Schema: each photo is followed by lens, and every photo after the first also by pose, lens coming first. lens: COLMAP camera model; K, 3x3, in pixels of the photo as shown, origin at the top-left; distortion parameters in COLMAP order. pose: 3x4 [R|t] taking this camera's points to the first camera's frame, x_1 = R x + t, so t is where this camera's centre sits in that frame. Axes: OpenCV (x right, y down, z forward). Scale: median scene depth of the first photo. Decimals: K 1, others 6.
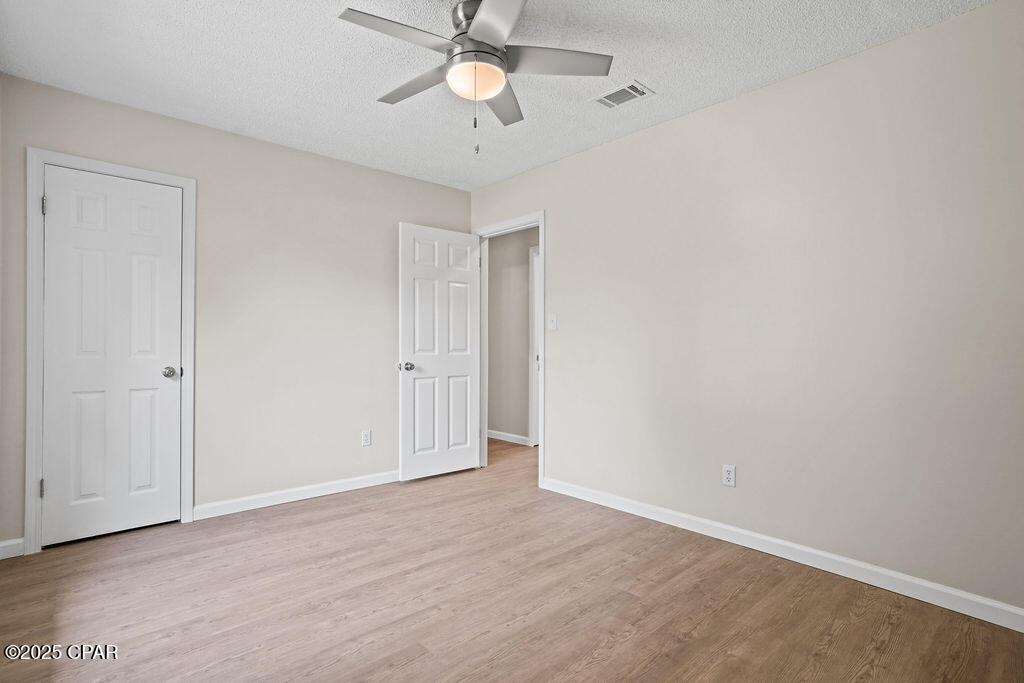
lens RADIAL K [[505.4, 0, 512.0], [0, 505.4, 341.5], [0, 0, 1]] dist [-0.049998, 0.031388]
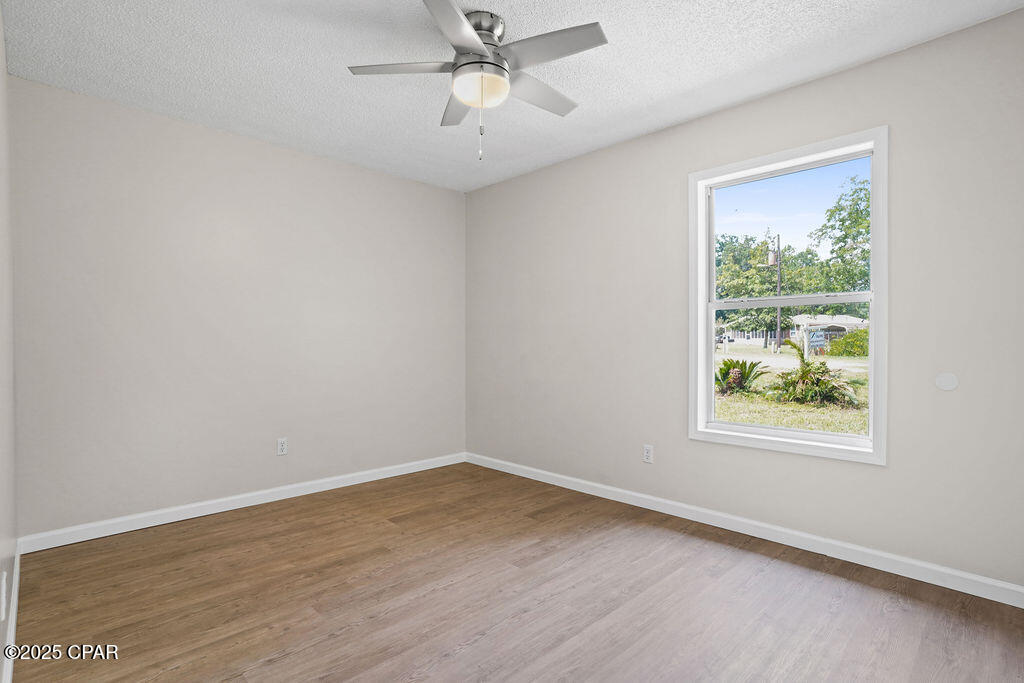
lens RADIAL K [[505.4, 0, 512.0], [0, 505.4, 341.5], [0, 0, 1]] dist [-0.049998, 0.031388]
pose [[-0.999076, -0.003506, -0.042834, -0.092306], [-0.003165, 0.999963, -0.008009, 0.010631], [0.042861, -0.007866, -0.999050, 2.107287]]
